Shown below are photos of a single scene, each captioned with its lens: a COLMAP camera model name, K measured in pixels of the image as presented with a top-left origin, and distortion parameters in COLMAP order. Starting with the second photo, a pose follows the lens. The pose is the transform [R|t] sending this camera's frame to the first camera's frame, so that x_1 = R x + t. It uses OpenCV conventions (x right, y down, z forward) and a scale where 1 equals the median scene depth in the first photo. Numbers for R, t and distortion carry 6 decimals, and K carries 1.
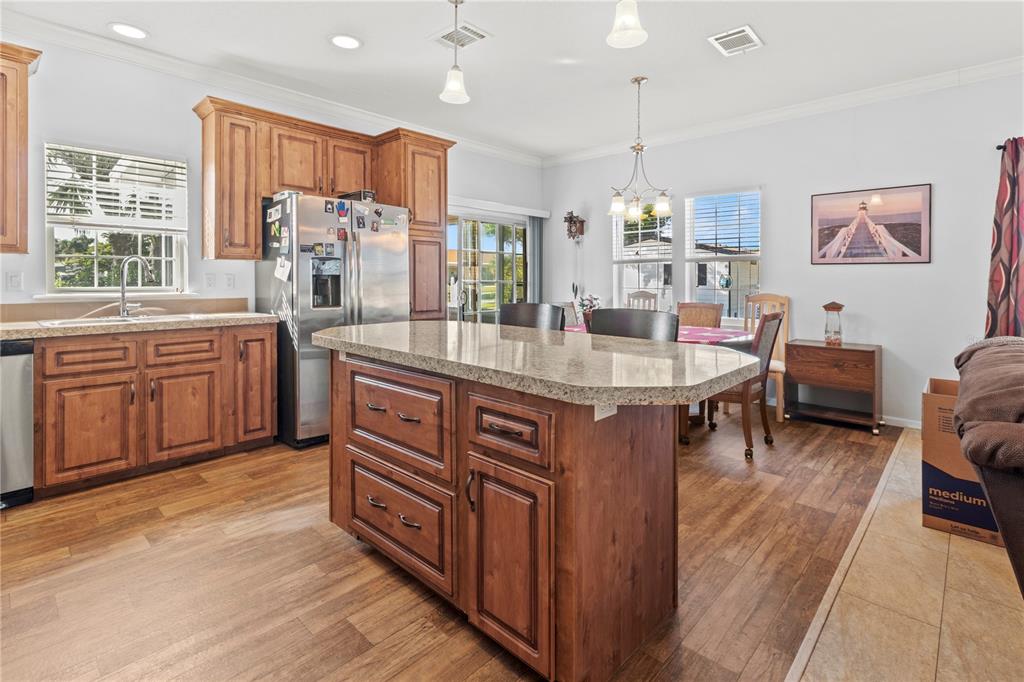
lens RADIAL K [[492.1, 0, 521.5], [0, 492.1, 288.5], [0, 0, 1]] dist [0.009316, -0.001638]
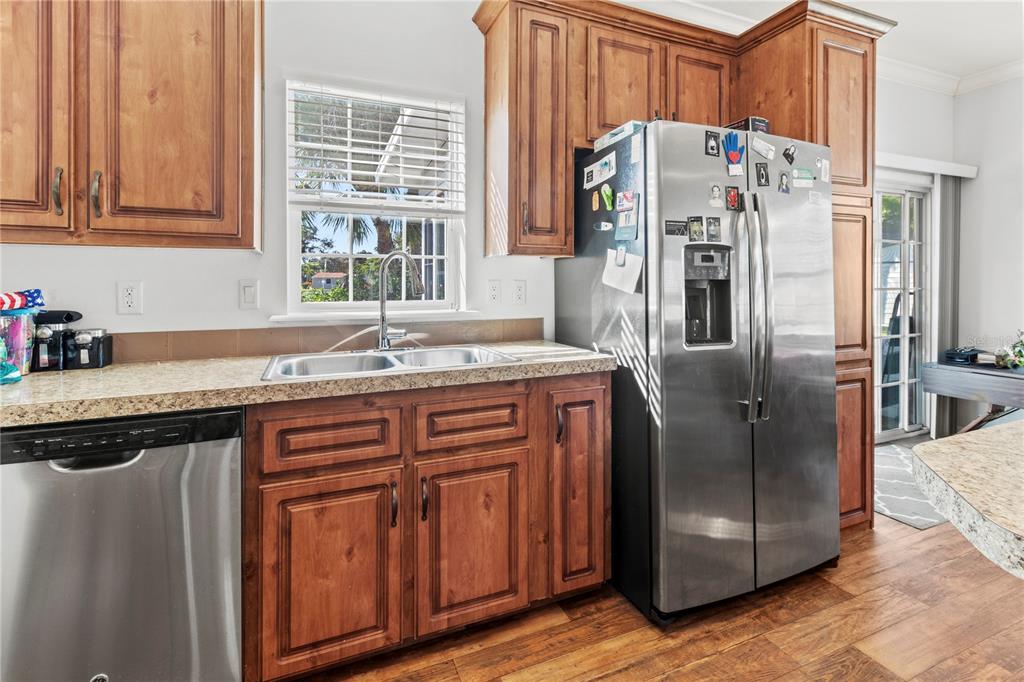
lens RADIAL K [[492.1, 0, 525.3], [0, 492.1, 288.2], [0, 0, 1]] dist [0.009316, -0.001638]
pose [[0.918760, -0.002461, -0.394809, -0.375963], [-0.000604, 0.999971, -0.007640, -0.015454], [0.394816, 0.007258, 0.918732, 0.476707]]
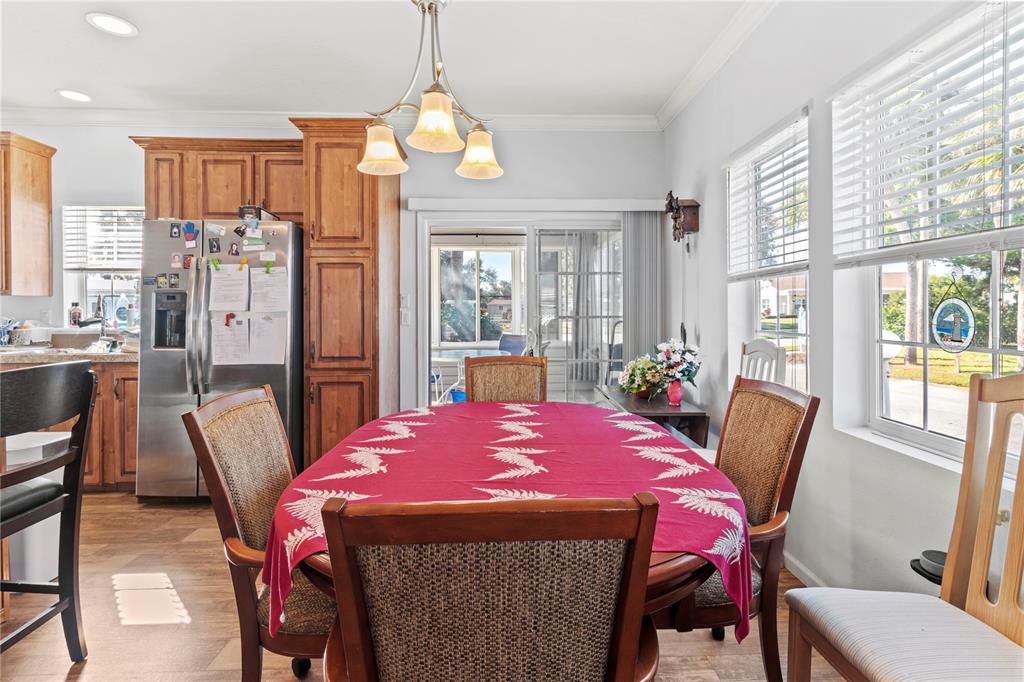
lens RADIAL K [[492.1, 0, 514.5], [0, 492.1, 317.1], [0, 0, 1]] dist [0.009316, -0.001638]
pose [[0.699721, 0.004992, -0.714398, 0.652179], [-0.010788, 0.999935, -0.003579, -0.019334], [0.714334, 0.010211, 0.699730, 0.842511]]
